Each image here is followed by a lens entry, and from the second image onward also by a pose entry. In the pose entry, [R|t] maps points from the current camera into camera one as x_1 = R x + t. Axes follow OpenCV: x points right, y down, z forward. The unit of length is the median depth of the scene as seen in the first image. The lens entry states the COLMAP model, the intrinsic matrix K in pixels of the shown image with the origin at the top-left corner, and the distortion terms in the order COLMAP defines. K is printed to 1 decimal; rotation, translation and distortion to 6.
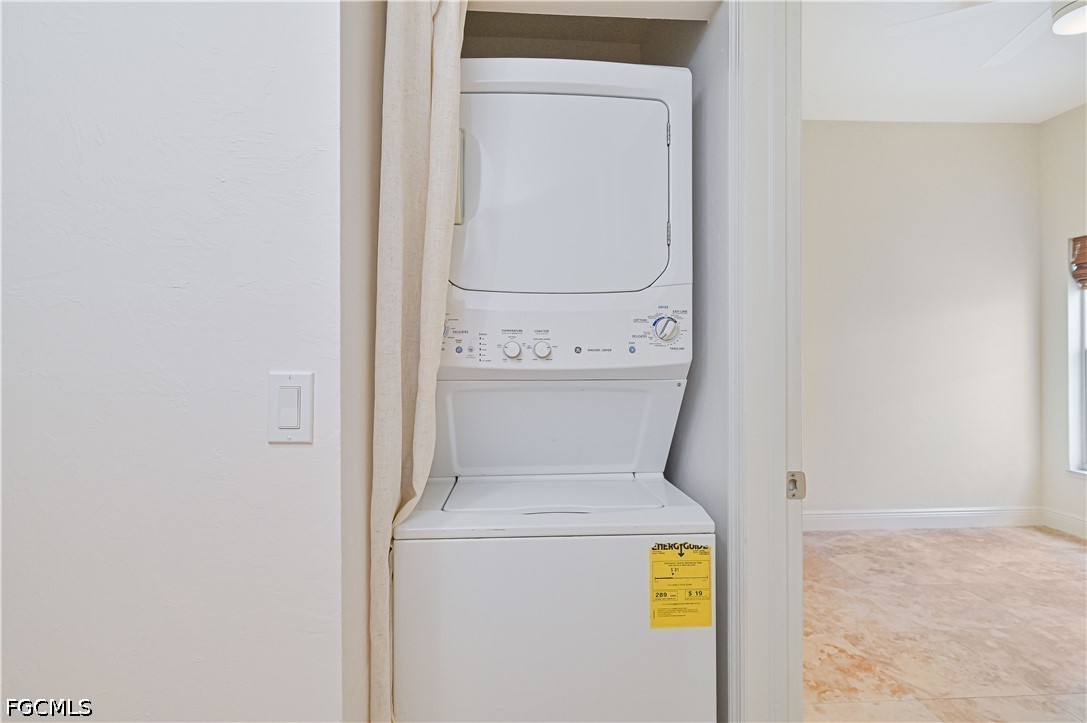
lens RADIAL K [[542.1, 0, 546.4], [0, 542.1, 356.1], [0, 0, 1]] dist [-0.000887, -0.000466]
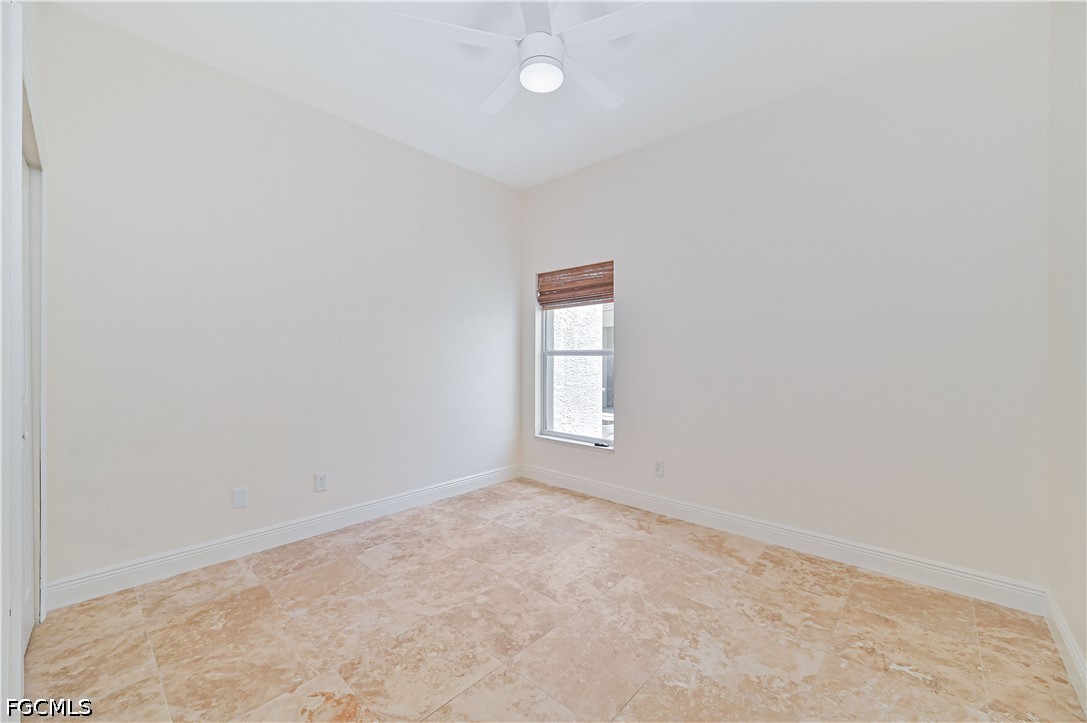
lens RADIAL K [[431.7, 0, 547.0], [0, 431.7, 359.4], [0, 0, 1]] dist [-0.001570, -0.000072]
pose [[0.712788, 0.001610, 0.701378, 0.242837], [-0.009459, 0.999928, 0.007317, -0.000746], [-0.701316, -0.011850, 0.712752, 0.215520]]
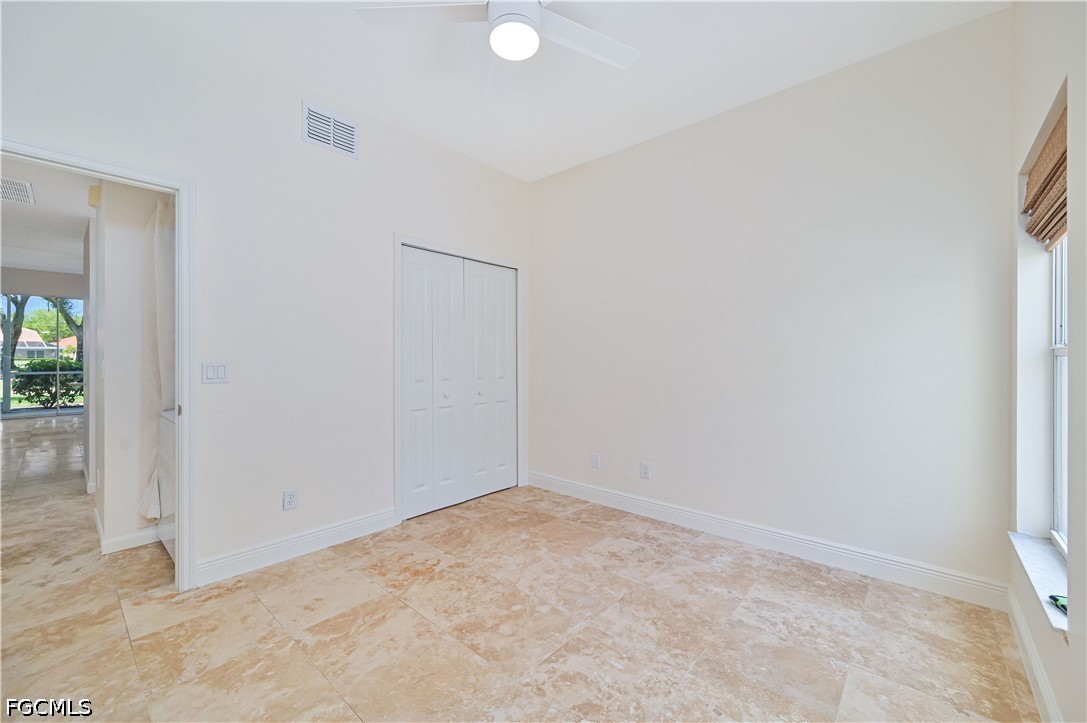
lens RADIAL K [[431.7, 0, 547.0], [0, 431.7, 359.4], [0, 0, 1]] dist [-0.001570, -0.000072]
pose [[0.714768, 0.007012, -0.699326, 1.204595], [0.000250, 0.999947, 0.010282, -0.004884], [0.699361, -0.007524, 0.714729, 0.313409]]
